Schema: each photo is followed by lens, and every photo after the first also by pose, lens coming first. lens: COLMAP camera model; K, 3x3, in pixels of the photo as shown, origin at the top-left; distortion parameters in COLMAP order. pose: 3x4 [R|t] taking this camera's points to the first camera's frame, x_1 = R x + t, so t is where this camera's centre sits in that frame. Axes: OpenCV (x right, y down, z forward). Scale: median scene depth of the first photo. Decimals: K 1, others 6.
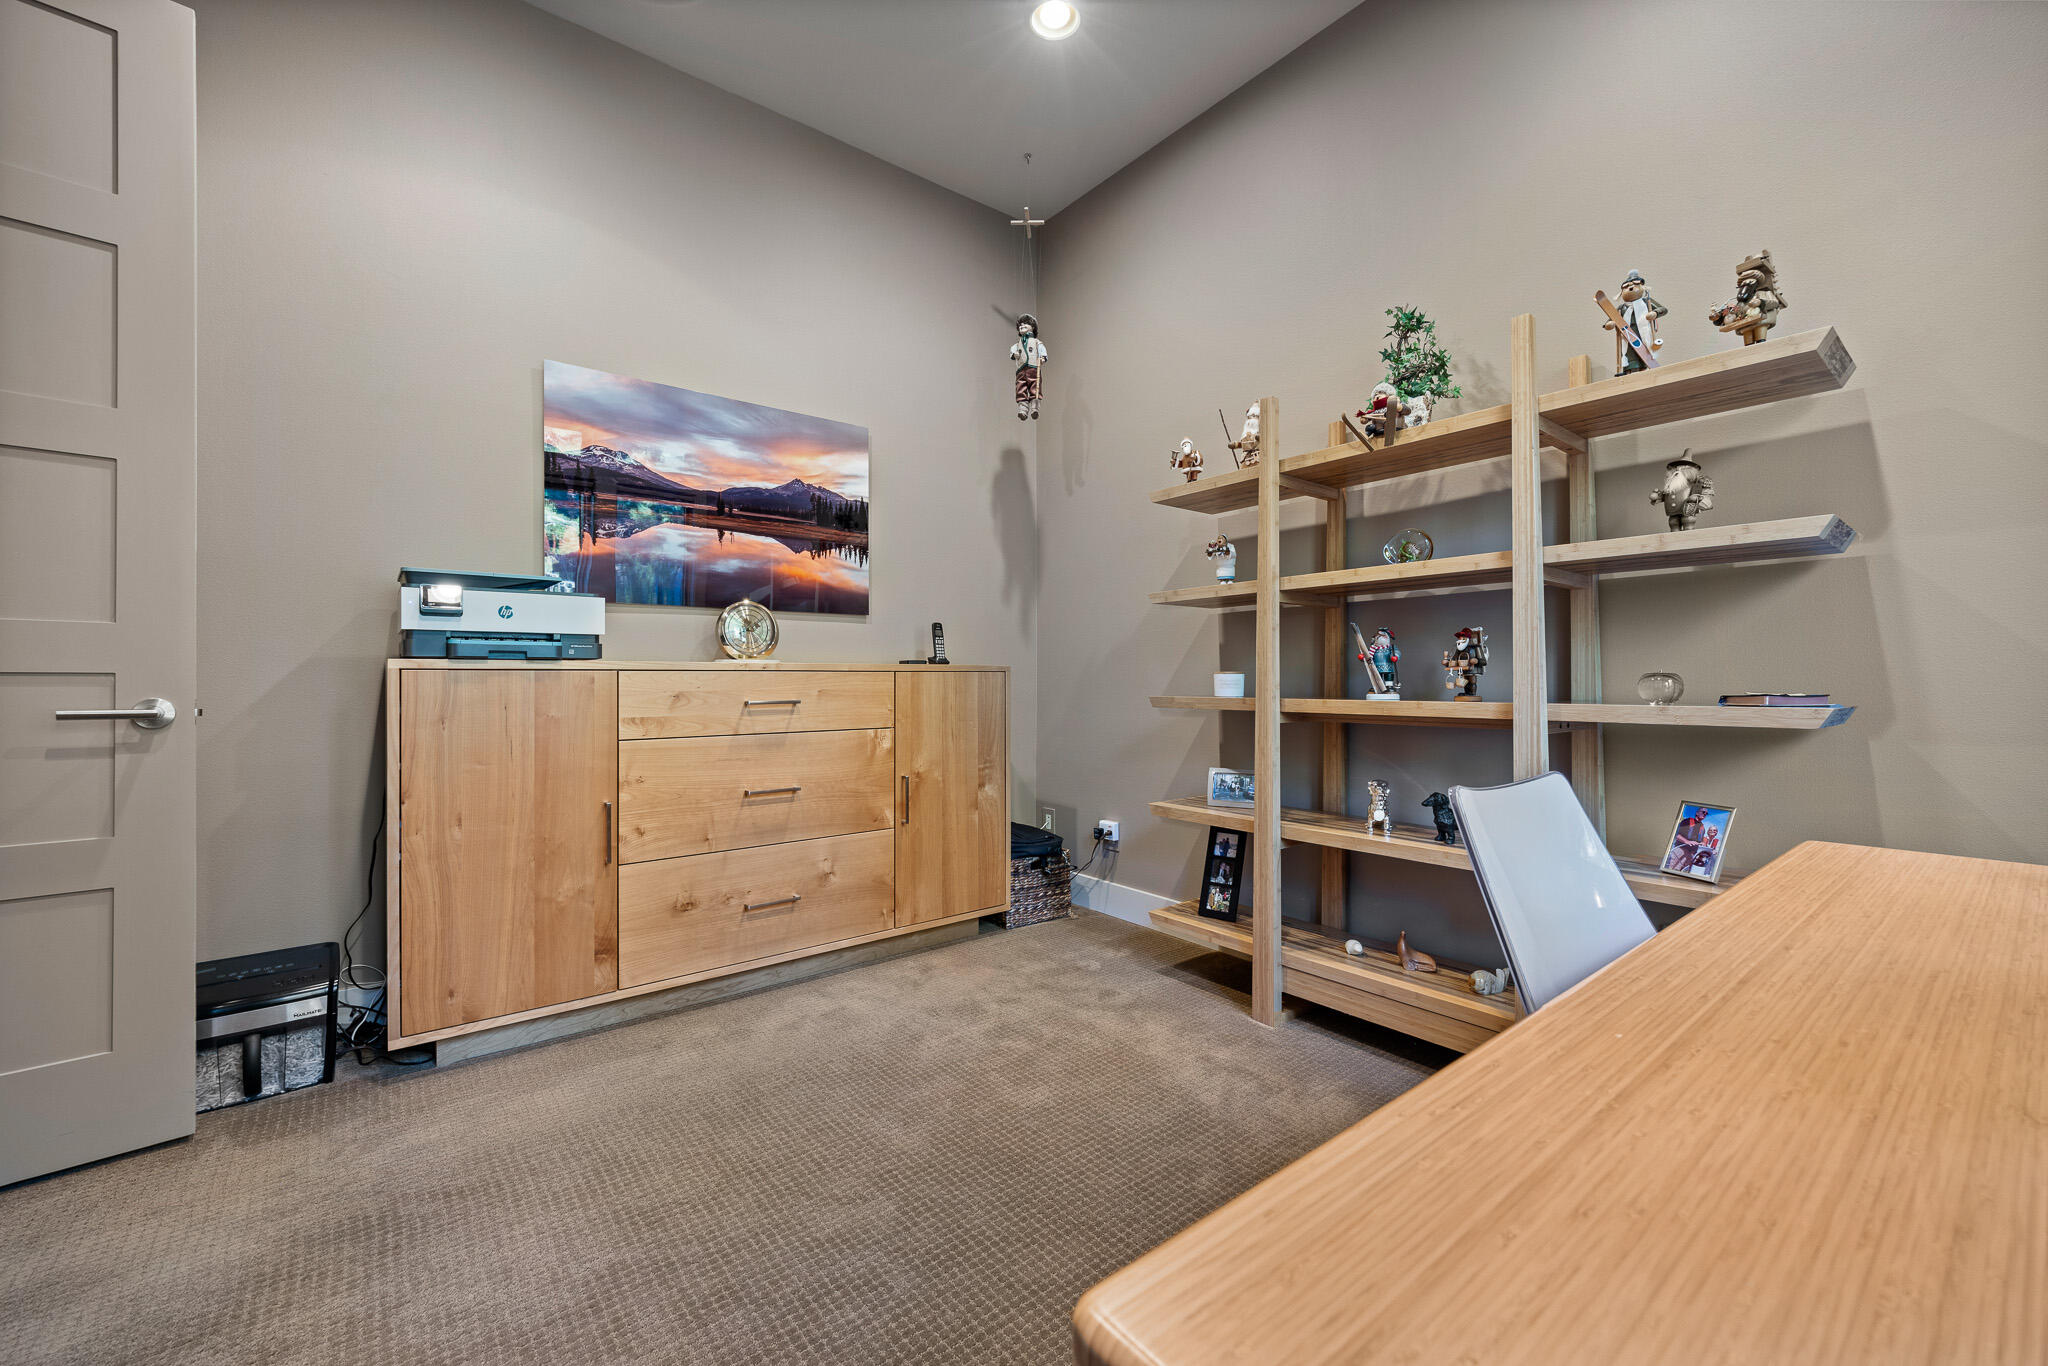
lens RADIAL K [[810.7, 0, 1025.7], [0, 810.7, 675.8], [0, 0, 1]] dist [-0.003996, -0.000750]
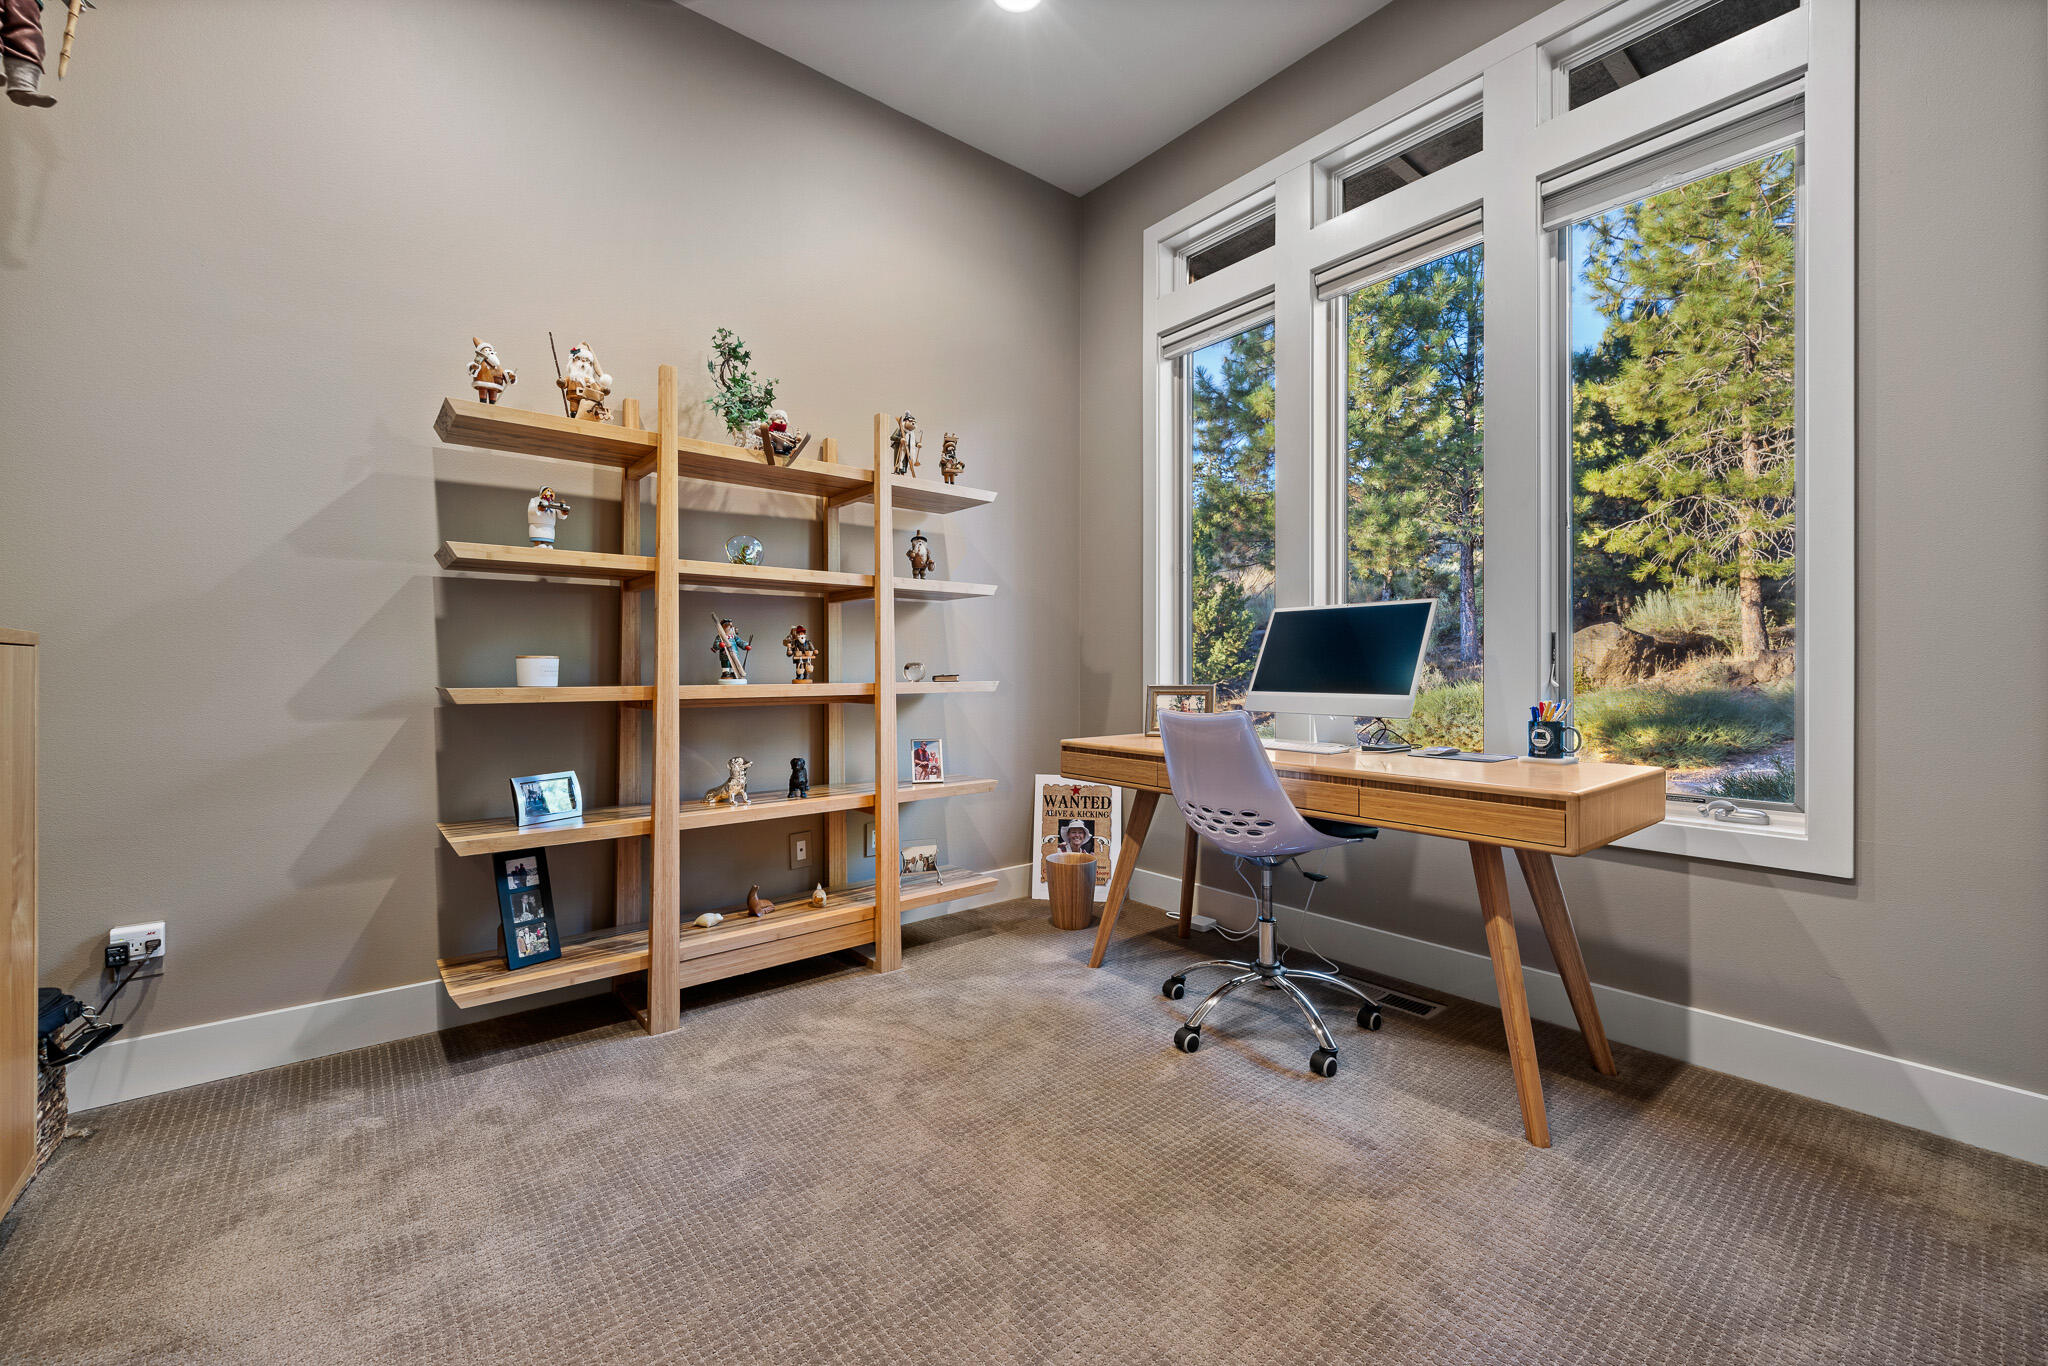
lens RADIAL K [[810.7, 0, 1024.4], [0, 810.7, 675.2], [0, 0, 1]] dist [-0.003996, -0.000750]
pose [[-0.015387, -0.000366, 0.999882, -0.580428], [0.000044, 1.000000, 0.000367, 0.014531], [-0.999882, 0.000050, -0.015387, 0.537954]]
